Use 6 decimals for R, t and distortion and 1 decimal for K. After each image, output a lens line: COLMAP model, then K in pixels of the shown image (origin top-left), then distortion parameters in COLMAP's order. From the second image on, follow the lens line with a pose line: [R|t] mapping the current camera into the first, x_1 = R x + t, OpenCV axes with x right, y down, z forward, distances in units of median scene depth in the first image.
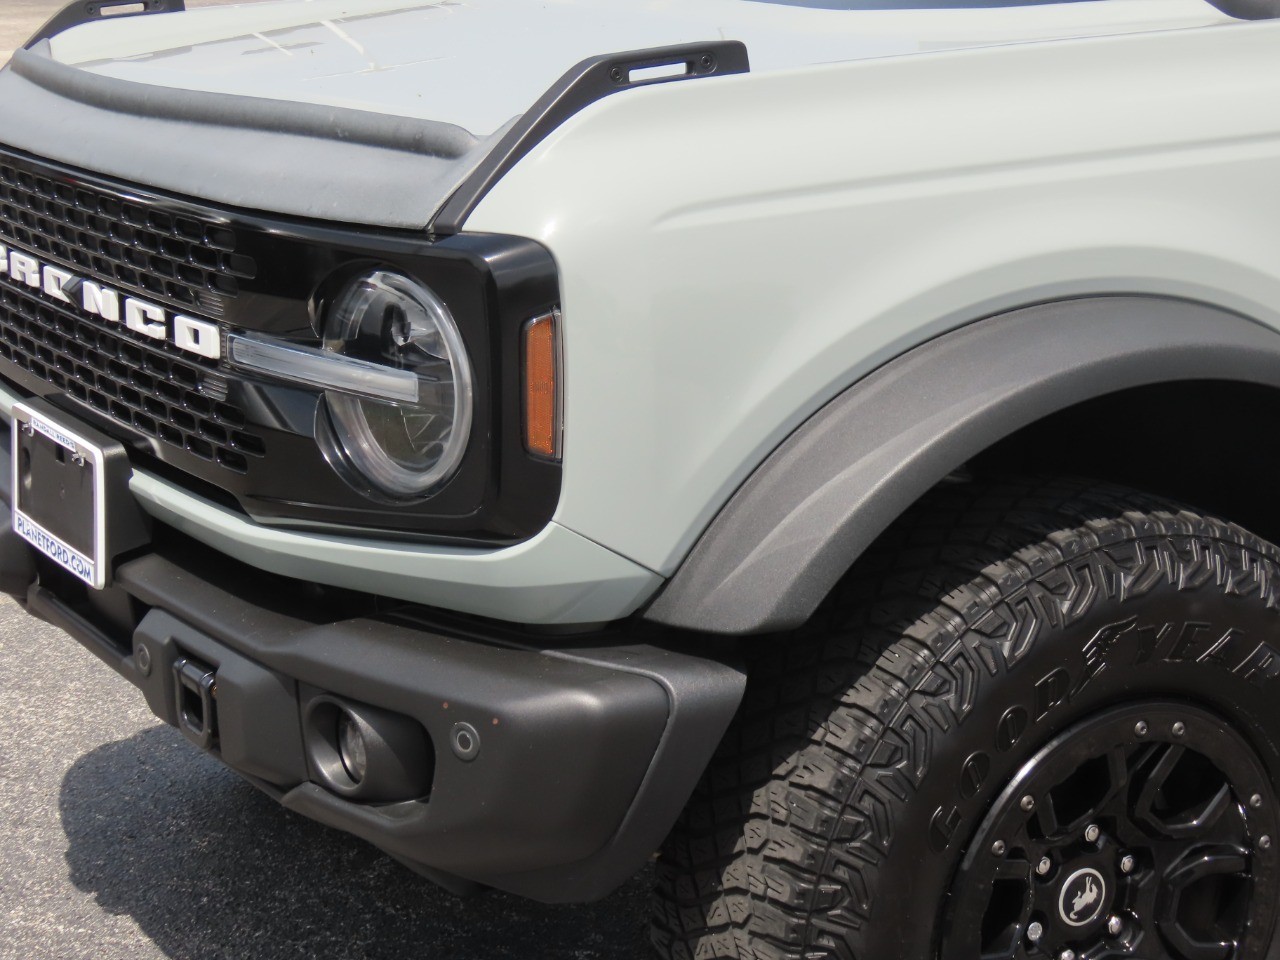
lens RADIAL K [[2676.1, 0, 766.6], [0, 2676.1, 504.6], [0, 0, 1]] dist [0.017638, -0.013978]
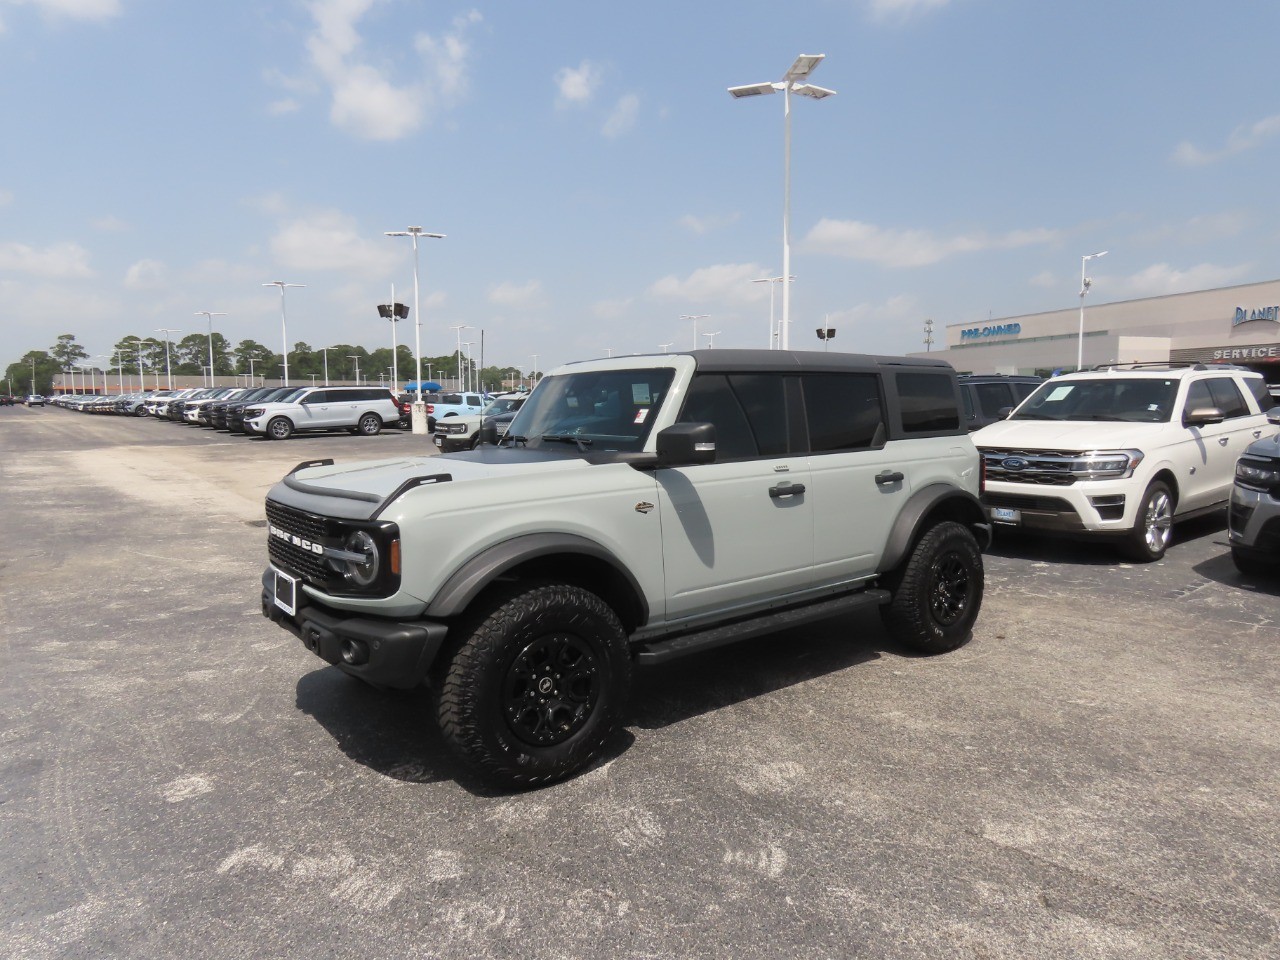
lens RADIAL K [[813.1, 0, 642.8], [0, 813.1, 481.4], [0, 0, 1]] dist [-0.004324, -0.001079]
pose [[0.993902, -0.014748, 0.109274, 0.142584], [0.031238, 0.988075, -0.150772, 0.037042], [-0.105748, 0.153266, 0.982511, -0.258952]]
